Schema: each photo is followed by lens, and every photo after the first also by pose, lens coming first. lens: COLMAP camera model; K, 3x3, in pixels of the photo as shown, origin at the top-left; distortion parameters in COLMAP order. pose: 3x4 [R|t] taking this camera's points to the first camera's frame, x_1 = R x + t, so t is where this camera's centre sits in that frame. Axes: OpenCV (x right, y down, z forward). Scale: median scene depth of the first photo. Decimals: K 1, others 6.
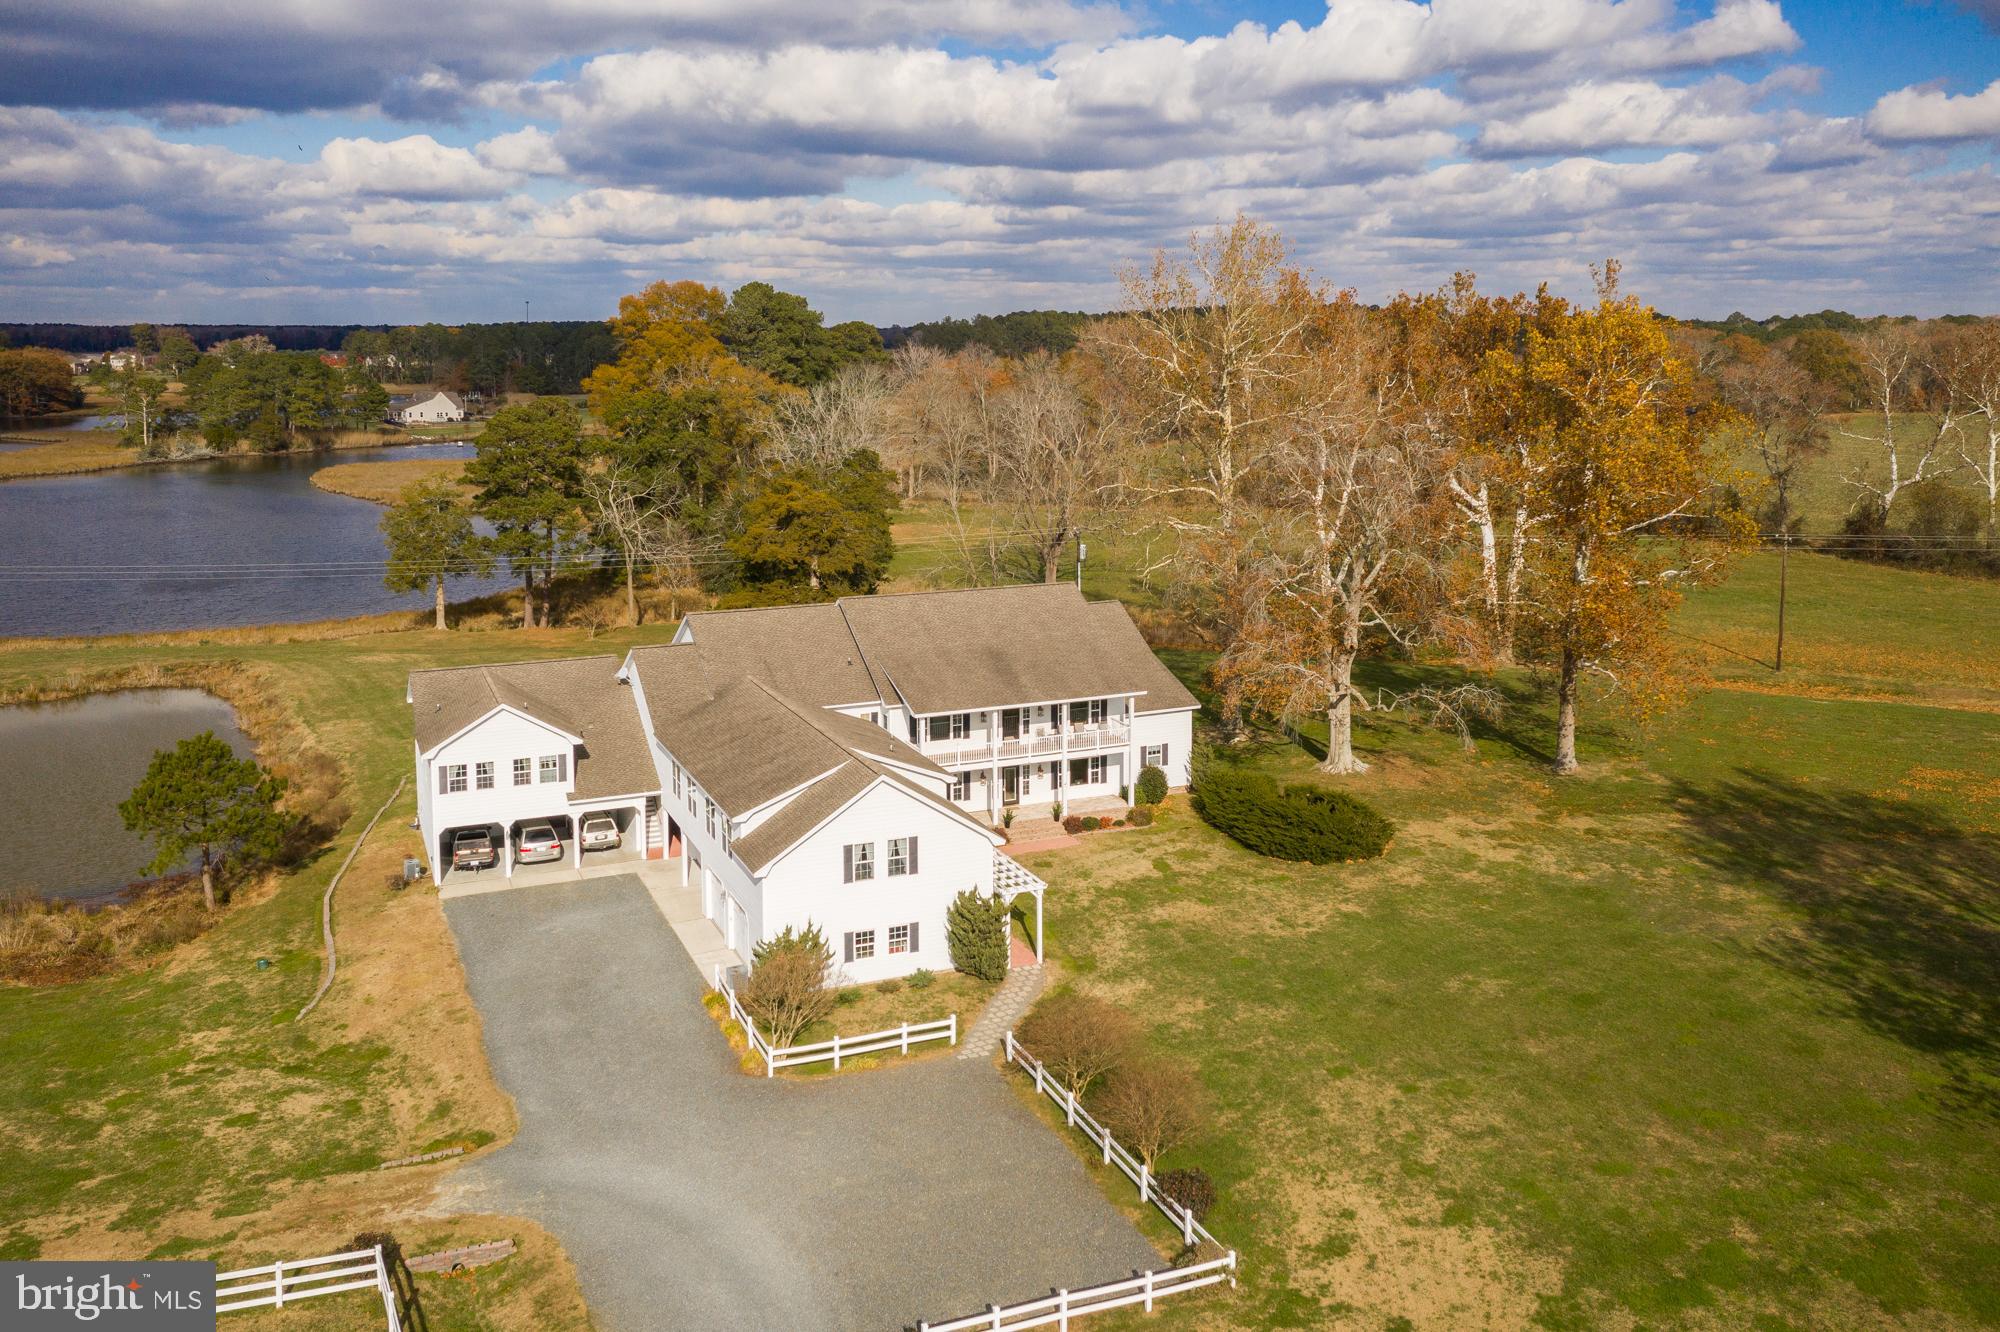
lens RADIAL K [[1584.0, 0, 1000.0], [0, 1584.0, 666.0], [0, 0, 1]] dist [0.033355, 0.003672]
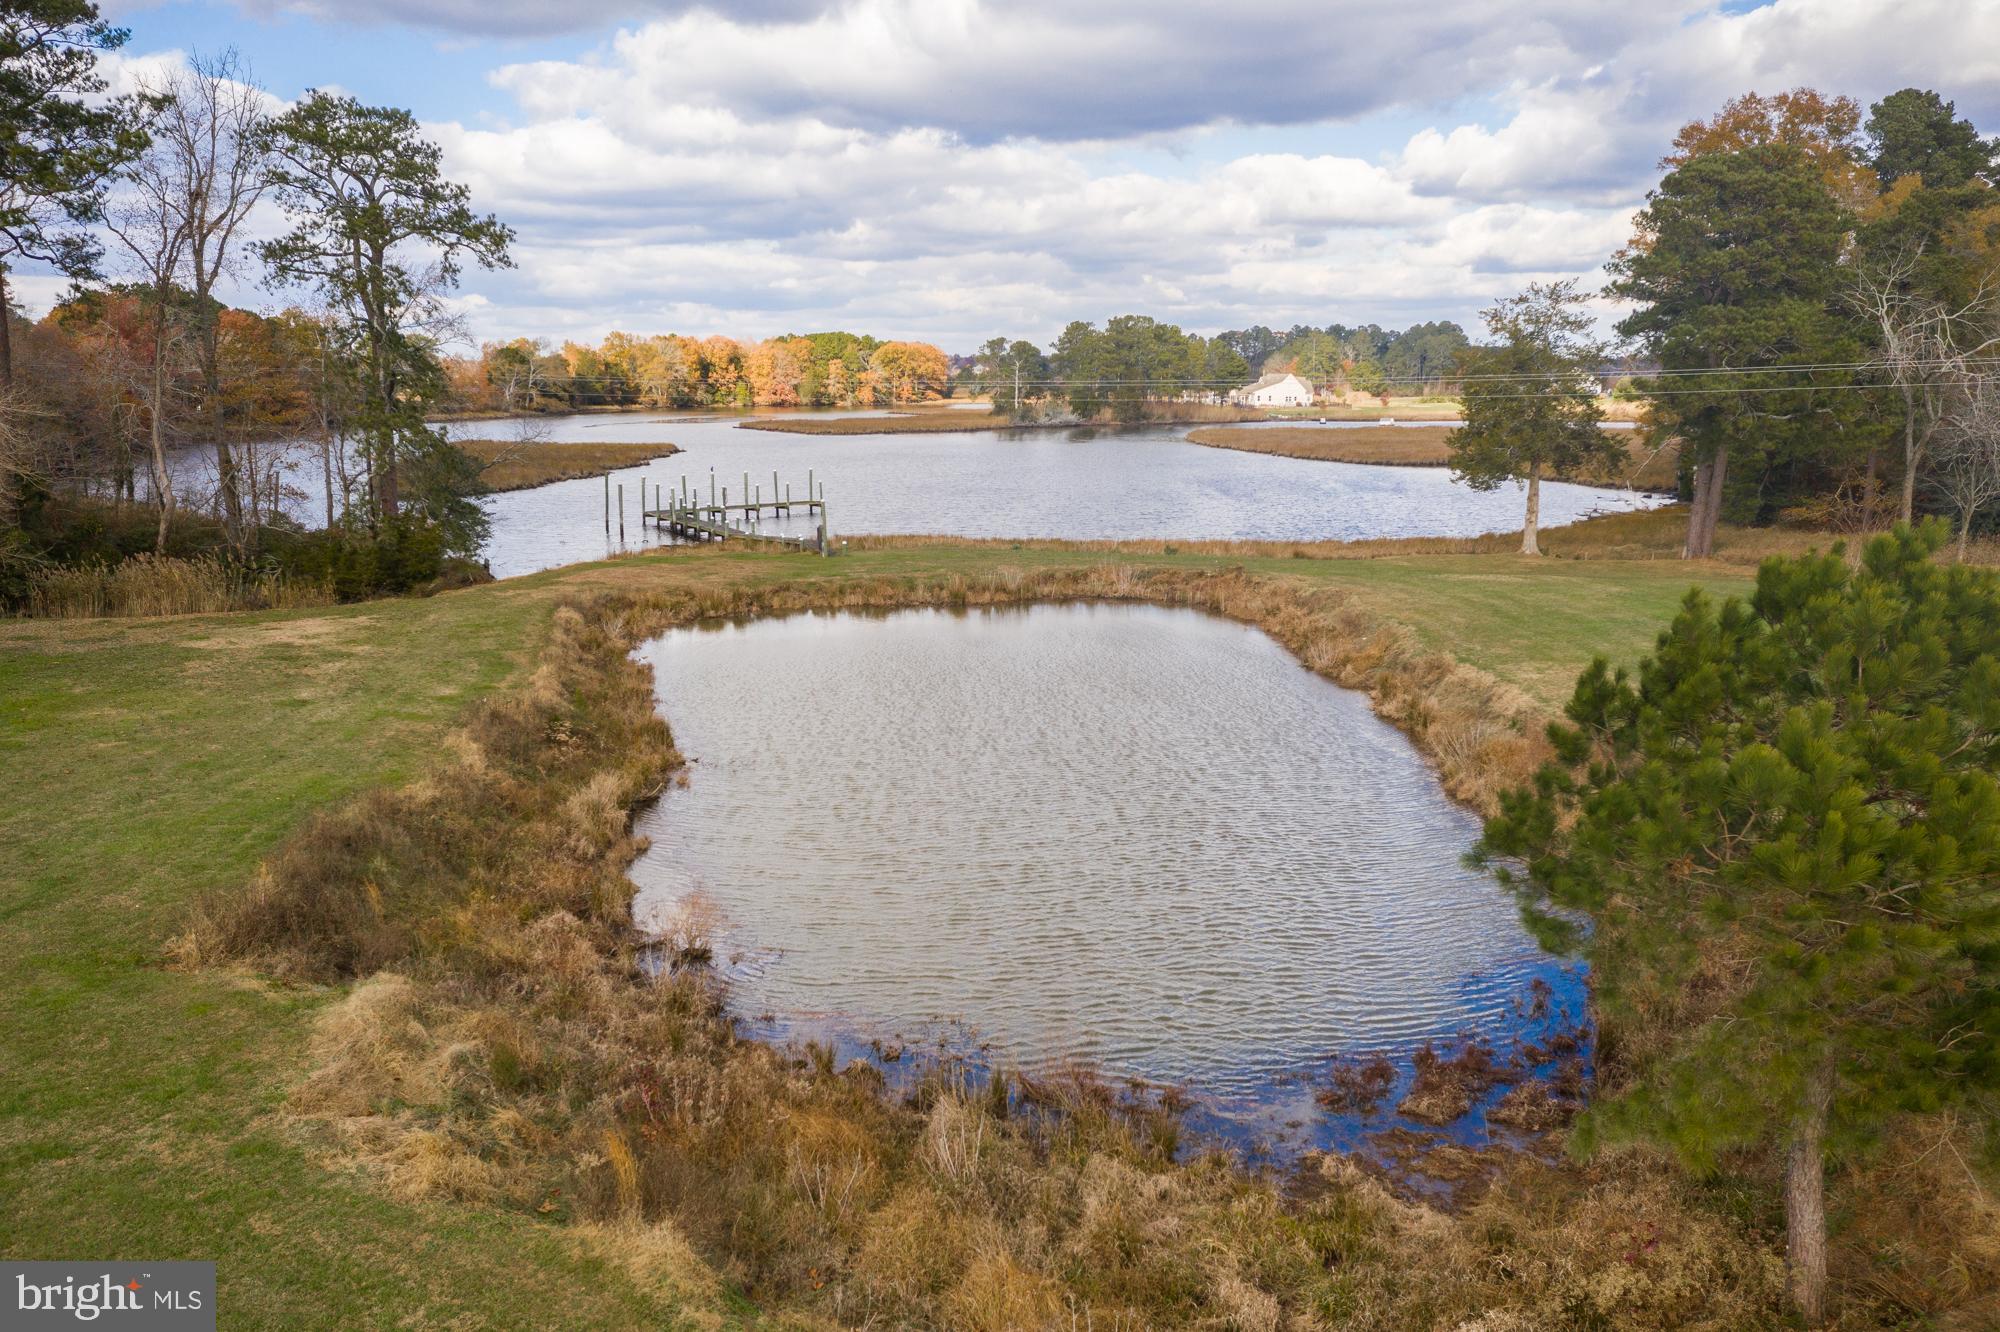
lens RADIAL K [[1574.6, 0, 1000.0], [0, 1574.6, 666.0], [0, 0, 1]] dist [-0.009492, -0.003026]
pose [[0.890044, 0.083889, -0.448089, -0.455051], [-0.093472, 0.995622, 0.000730, 0.063251], [0.446189, 0.041234, 0.893988, 0.674592]]
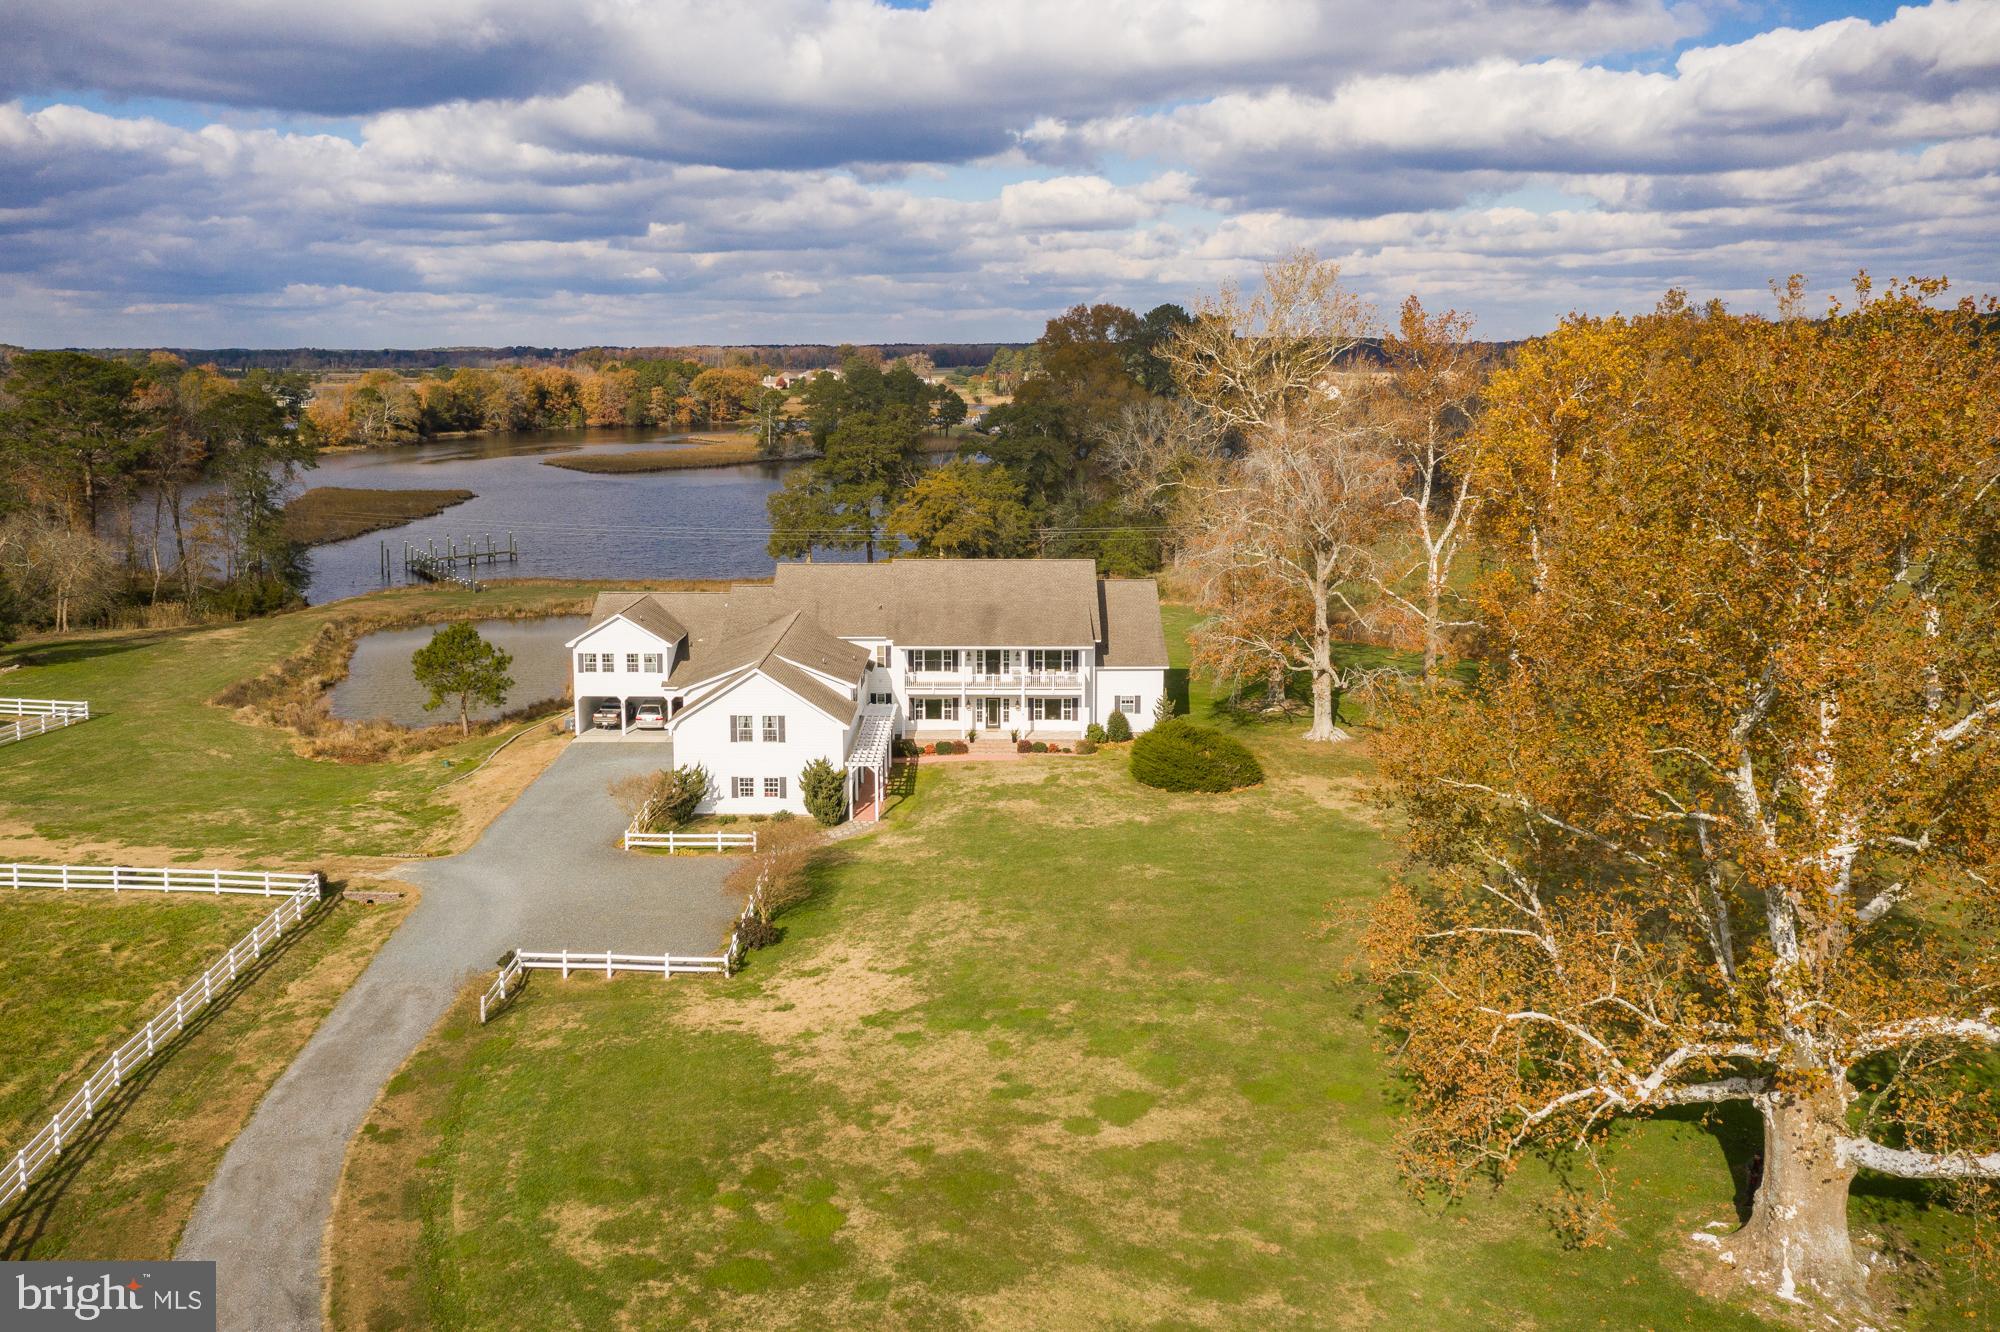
lens RADIAL K [[1598.5, 0, 971.9], [0, 1598.5, 607.8], [0, 0, 1]] dist [0.021018, 0.008638]
pose [[0.908587, 0.063578, -0.412828, 0.510625], [-0.082234, 0.996232, -0.027562, 0.027483], [0.409520, 0.058991, 0.910392, -0.180503]]
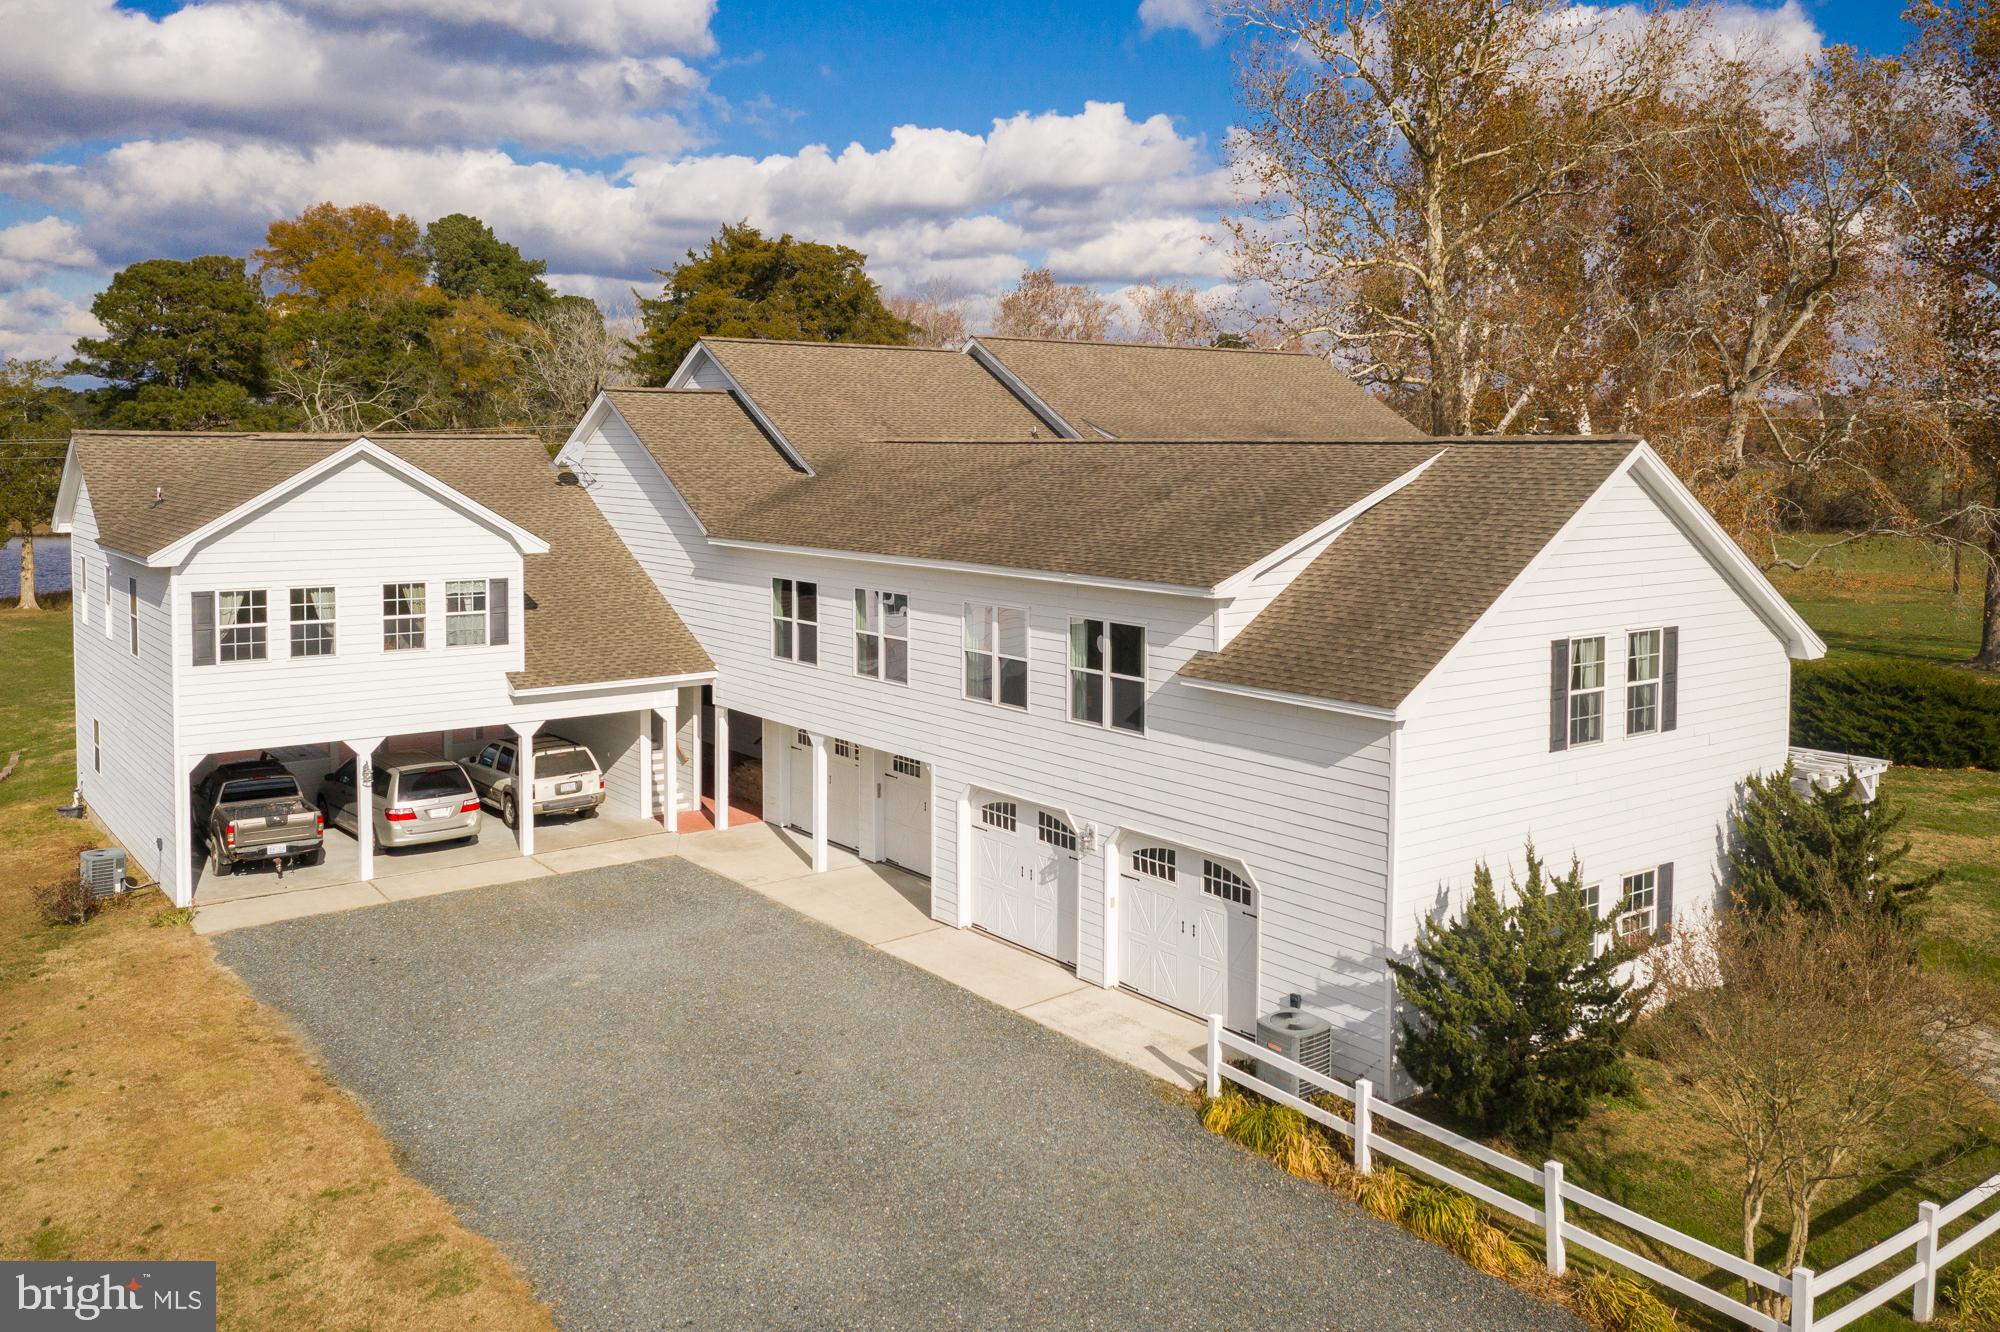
lens RADIAL K [[1598.5, 0, 971.9], [0, 1598.5, 607.8], [0, 0, 1]] dist [0.021018, 0.008638]
pose [[0.968853, -0.019372, 0.246878, -0.229780], [0.046510, 0.993429, -0.104570, 0.100473], [-0.243230, 0.112795, 0.963388, 0.500100]]
